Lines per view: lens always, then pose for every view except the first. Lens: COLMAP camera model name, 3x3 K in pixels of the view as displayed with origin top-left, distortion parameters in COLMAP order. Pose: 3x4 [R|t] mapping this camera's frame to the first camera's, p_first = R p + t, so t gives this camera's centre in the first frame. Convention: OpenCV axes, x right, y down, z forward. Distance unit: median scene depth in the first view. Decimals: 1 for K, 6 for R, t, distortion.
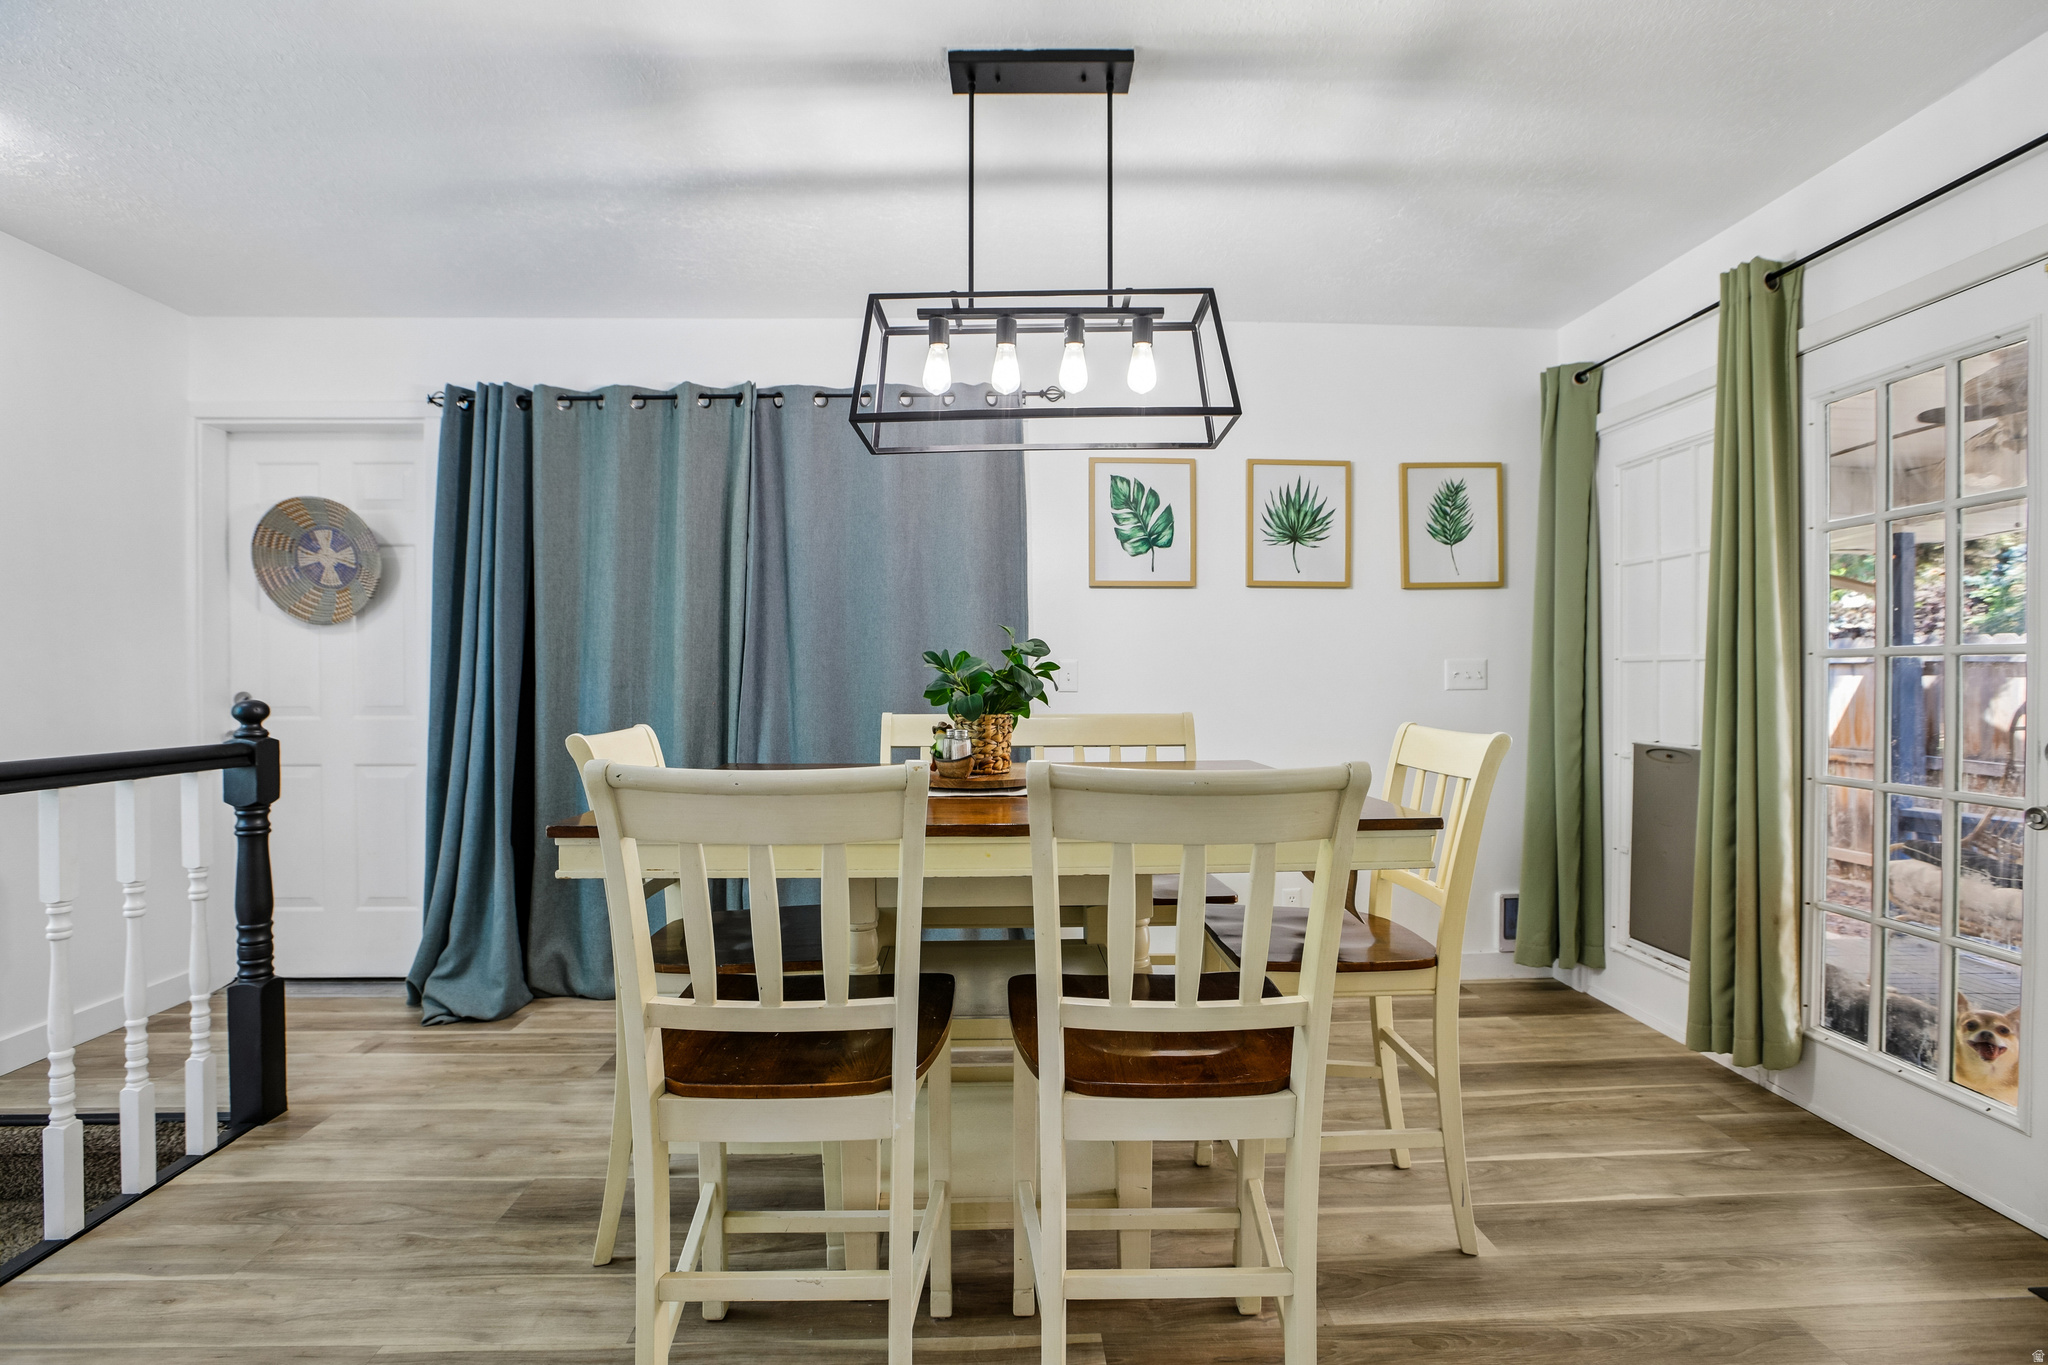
lens RADIAL K [[968.1, 0, 1021.2], [0, 968.1, 693.2], [0, 0, 1]] dist [-0.036968, 0.013060]
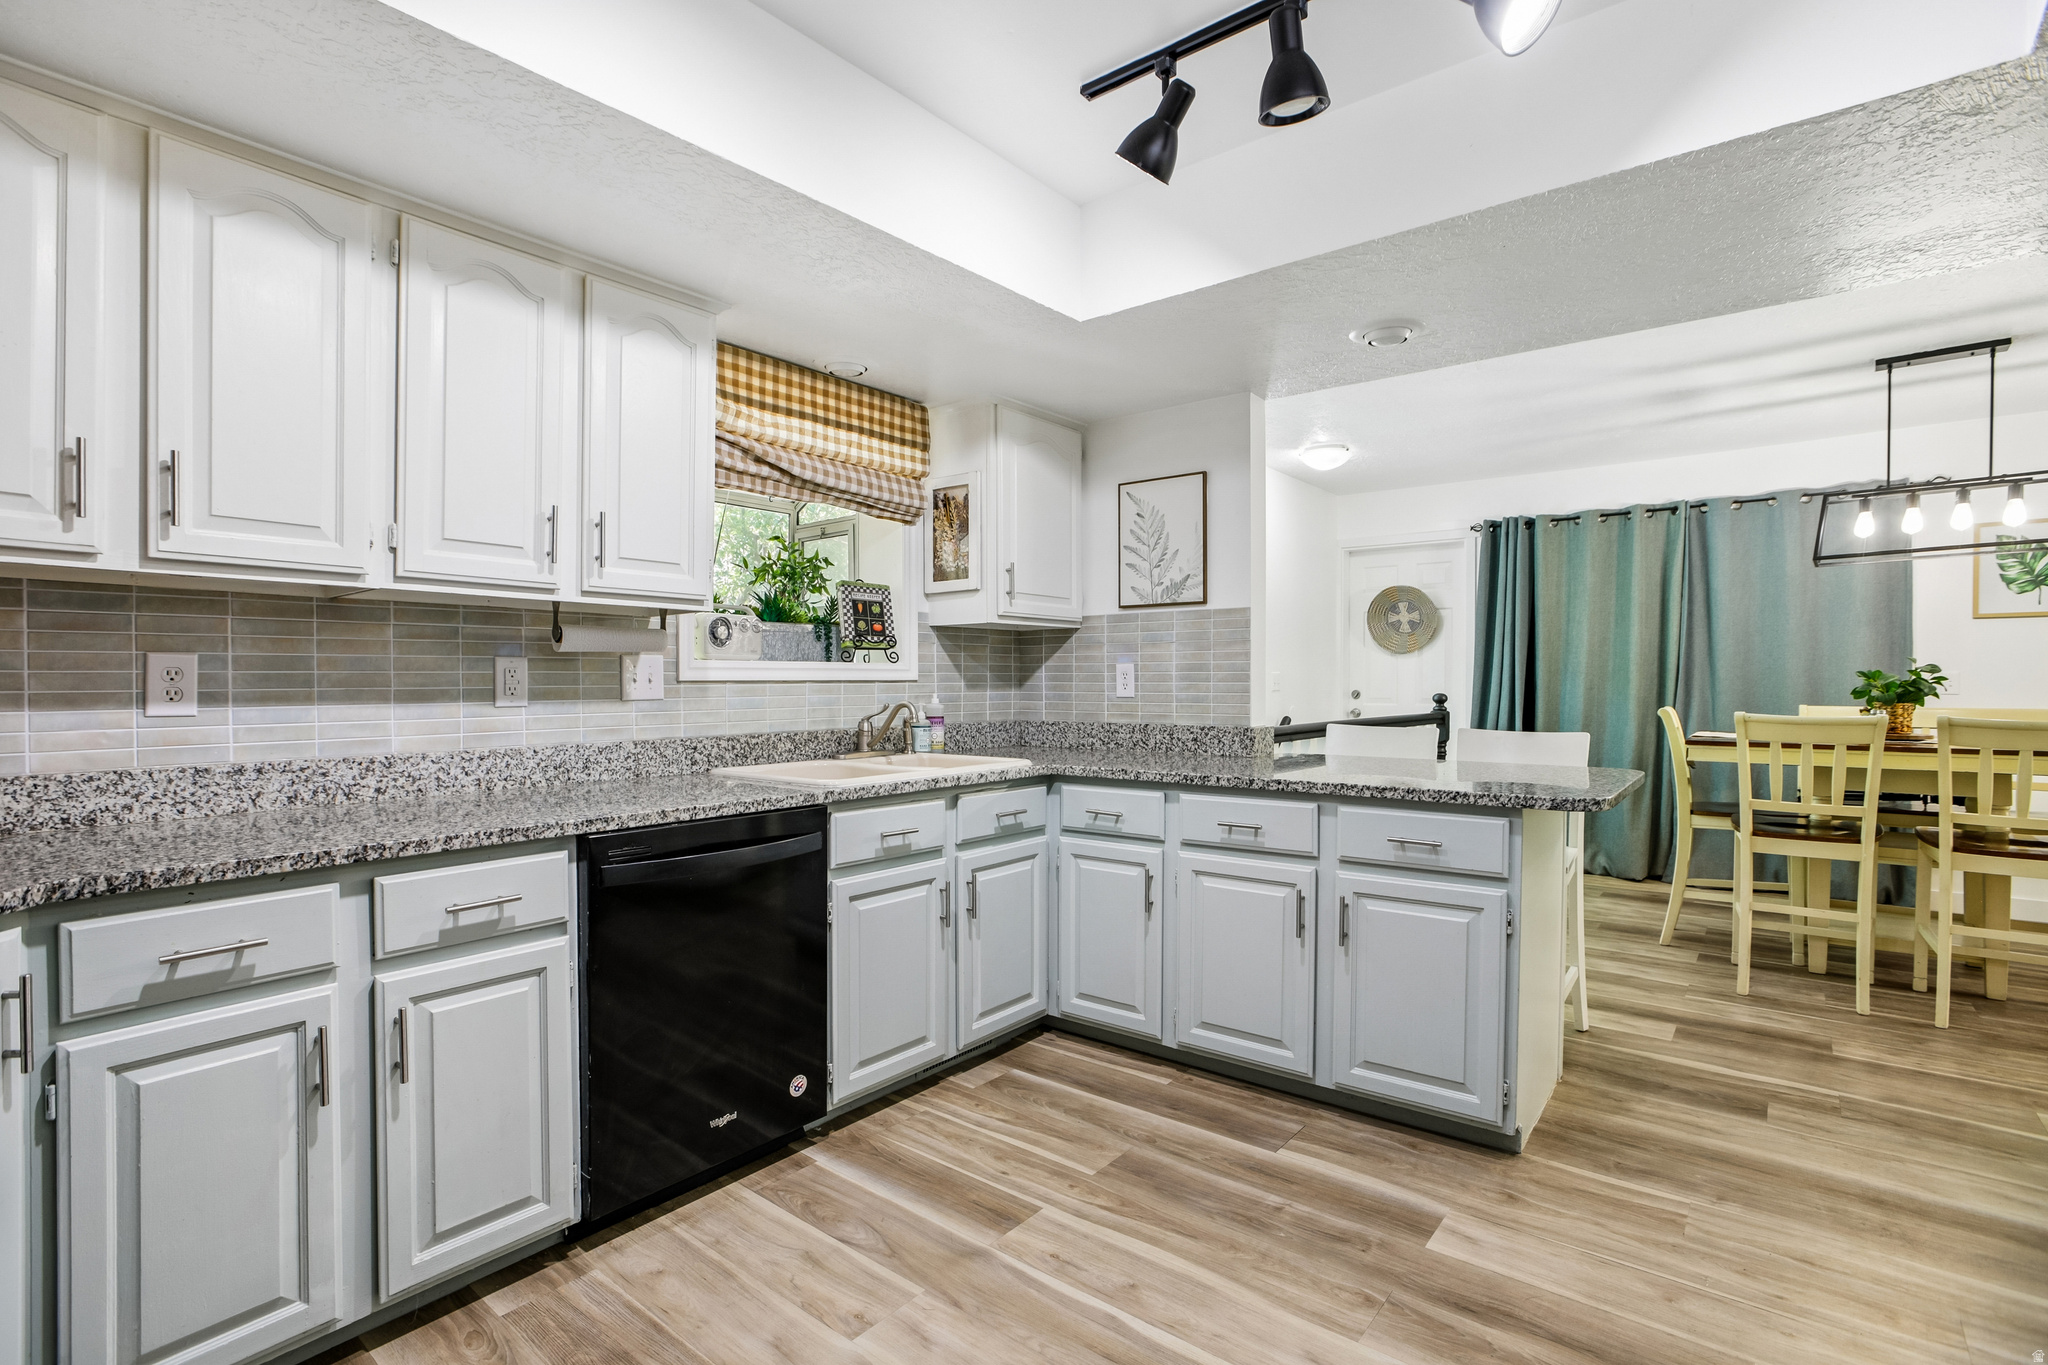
lens RADIAL K [[968.1, 0, 1021.2], [0, 968.1, 693.2], [0, 0, 1]] dist [-0.036968, 0.013060]
pose [[0.750549, 0.010950, -0.660724, -0.058183], [-0.015018, 0.999887, -0.000489, 0.017126], [0.660645, 0.010290, 0.750628, -0.927649]]
